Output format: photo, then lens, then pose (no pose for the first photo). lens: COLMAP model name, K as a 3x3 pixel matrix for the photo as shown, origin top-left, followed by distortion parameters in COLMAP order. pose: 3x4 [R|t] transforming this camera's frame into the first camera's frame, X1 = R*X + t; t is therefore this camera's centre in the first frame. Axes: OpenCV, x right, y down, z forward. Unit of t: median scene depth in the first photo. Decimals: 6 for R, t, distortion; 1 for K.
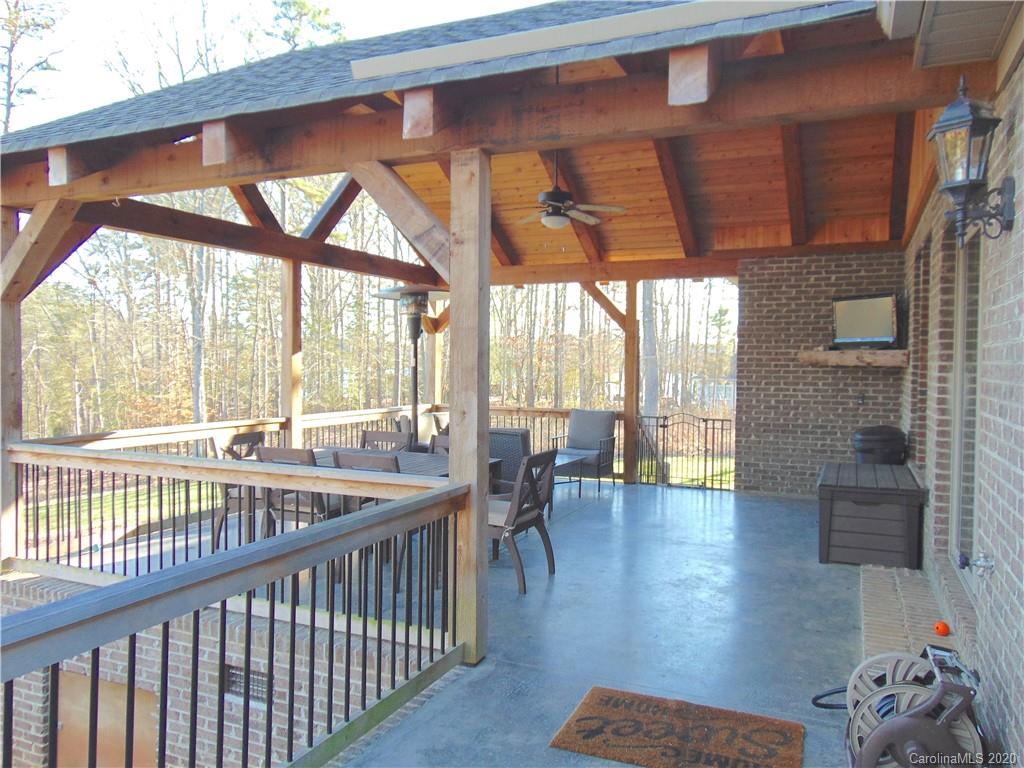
lens RADIAL K [[751.2, 0, 512.0], [0, 751.2, 384.0], [0, 0, 1]] dist [-0.007094, -0.000841]
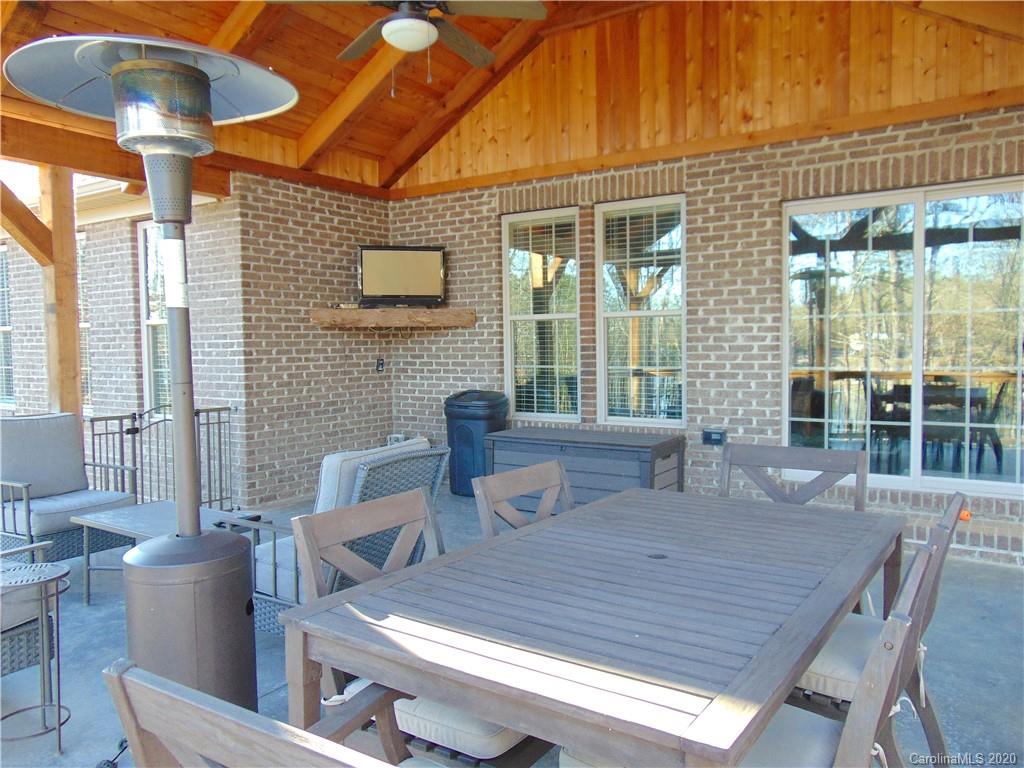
lens RADIAL K [[751.2, 0, 512.0], [0, 751.2, 384.0], [0, 0, 1]] dist [-0.007094, -0.000841]
pose [[0.165113, -0.064530, 0.984161, -0.346633], [0.035662, 0.997595, 0.059428, -0.005097], [-0.985630, 0.025285, 0.167017, 0.656583]]
